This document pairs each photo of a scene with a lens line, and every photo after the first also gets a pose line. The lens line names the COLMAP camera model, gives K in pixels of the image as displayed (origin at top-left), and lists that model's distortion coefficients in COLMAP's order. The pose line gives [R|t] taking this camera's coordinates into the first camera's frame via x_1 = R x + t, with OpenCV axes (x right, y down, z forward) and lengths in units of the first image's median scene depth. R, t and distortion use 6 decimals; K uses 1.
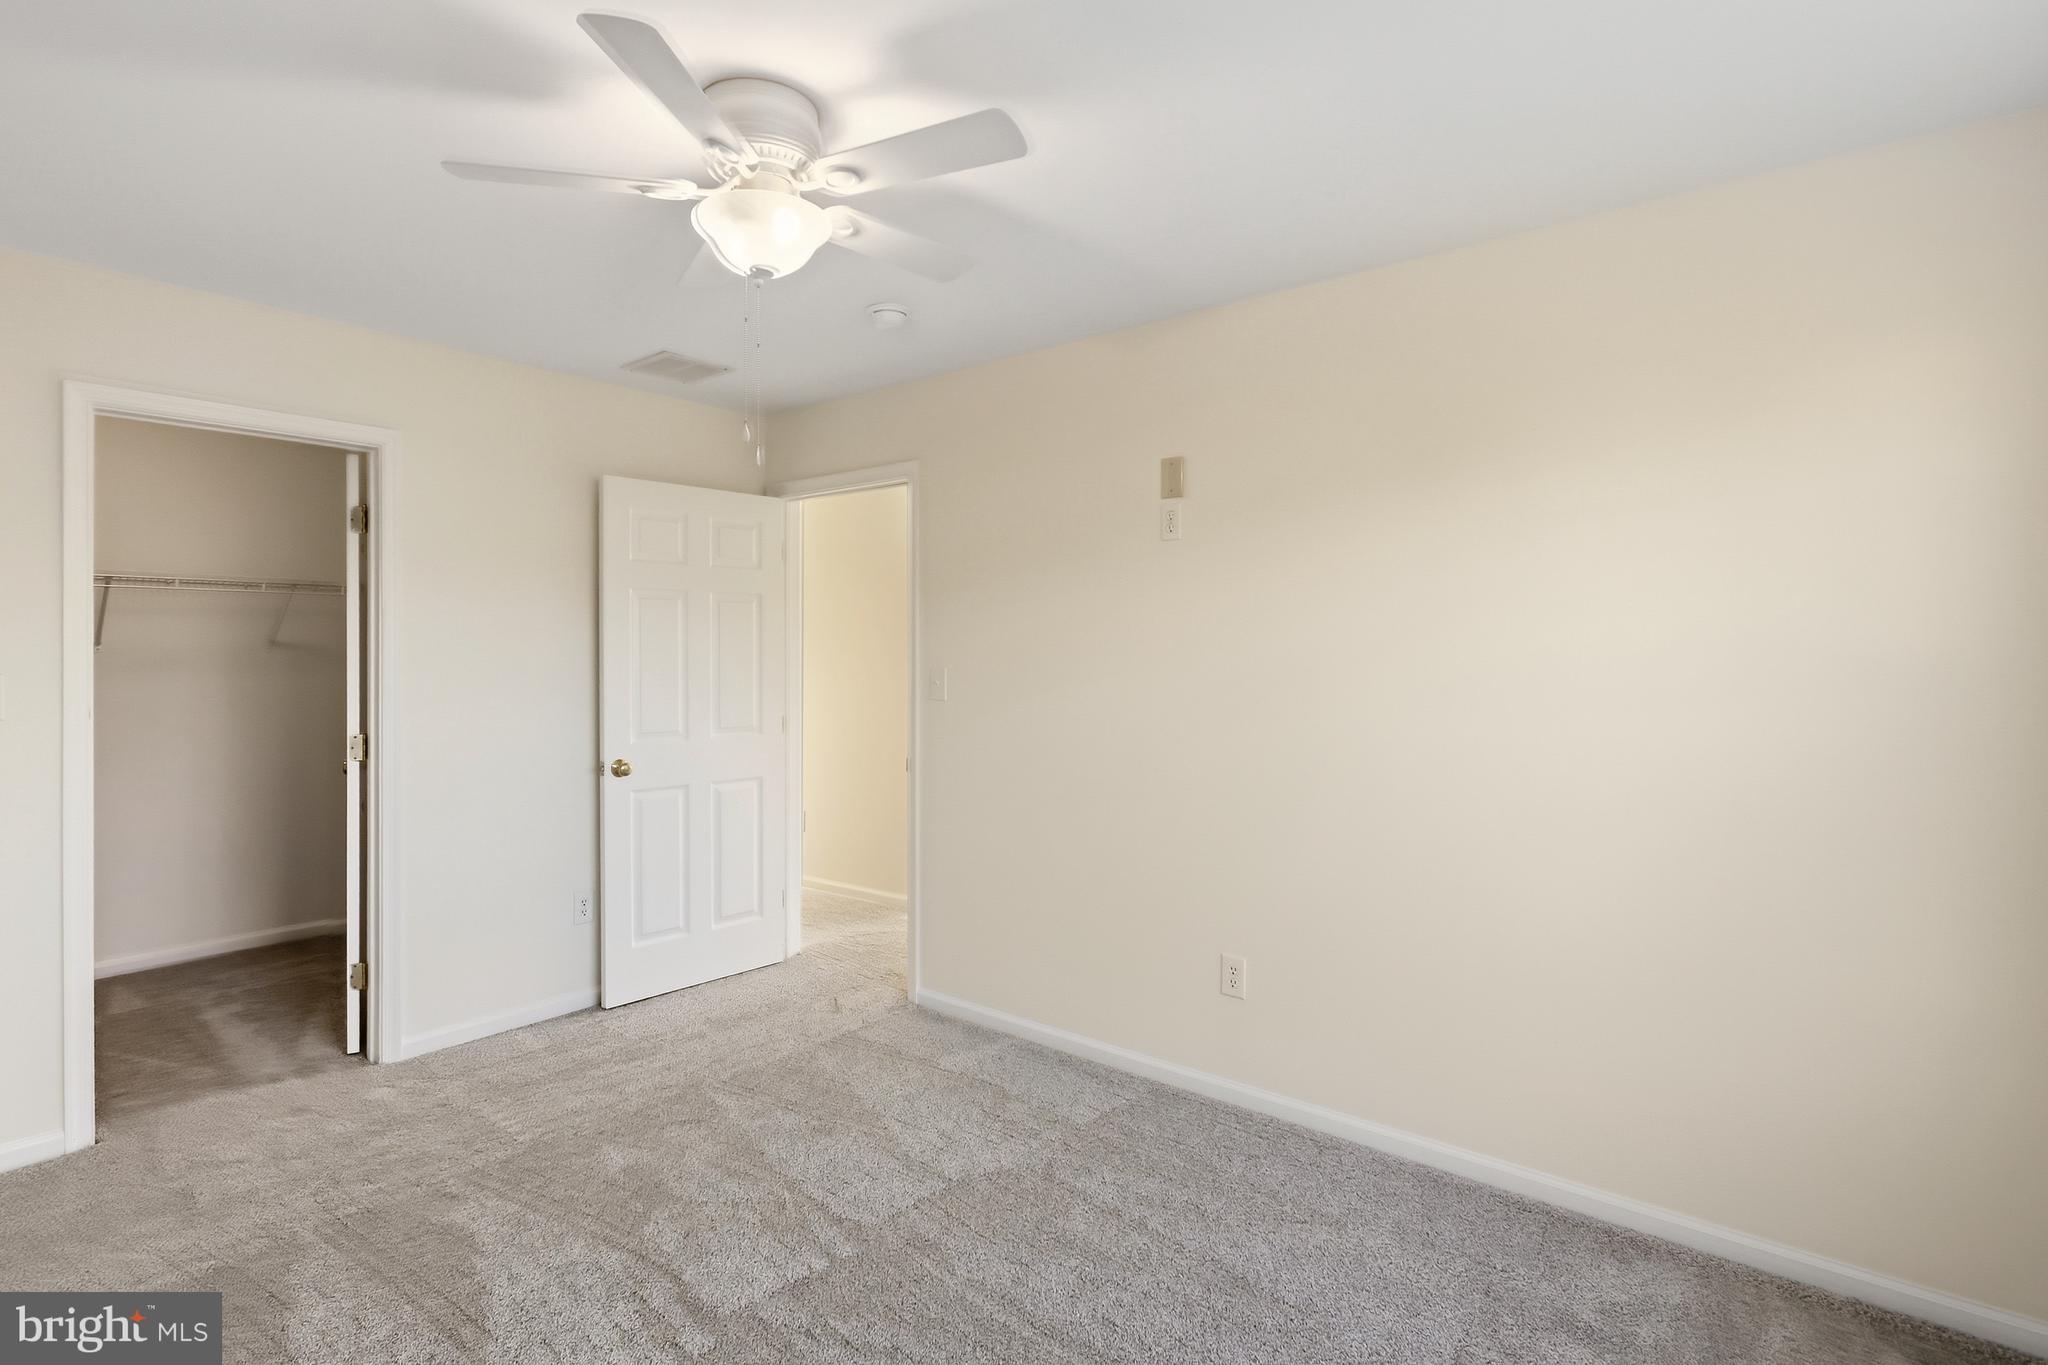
lens RADIAL K [[949.5, 0, 1024.0], [0, 949.5, 682.5], [0, 0, 1]] dist [-0.000510, 0.000070]
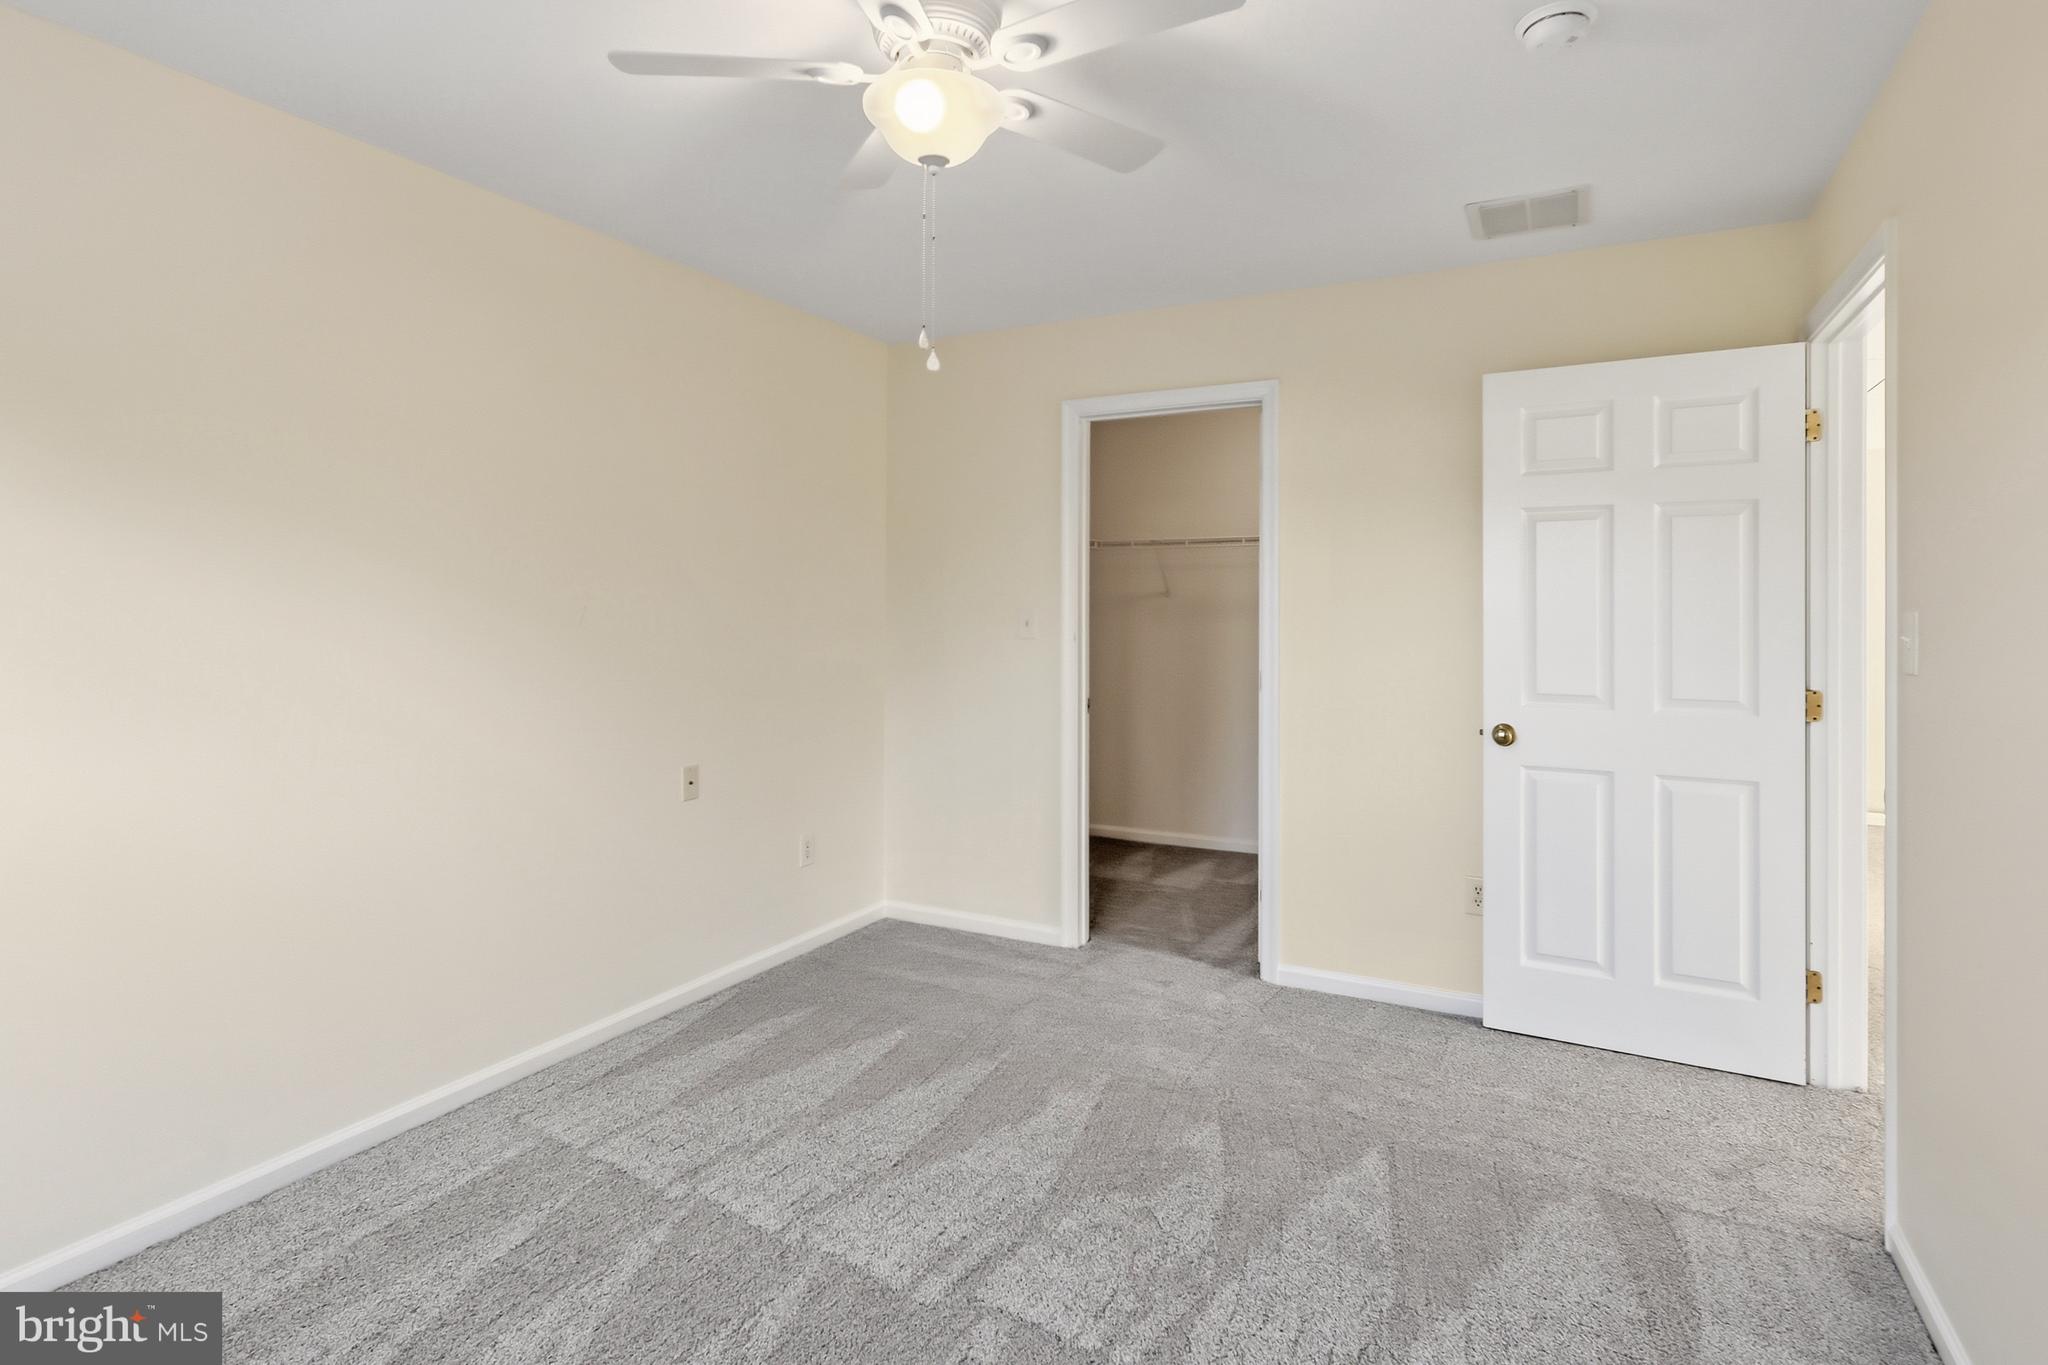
lens RADIAL K [[1034.6, 0, 1020.2], [0, 1034.6, 618.5], [0, 0, 1]] dist [-0.000731, 0.000711]
pose [[0.225069, 0.007428, -0.974314, 0.373462], [-0.023445, 0.999723, 0.002206, -0.001983], [0.974061, 0.022347, 0.225181, 0.436982]]
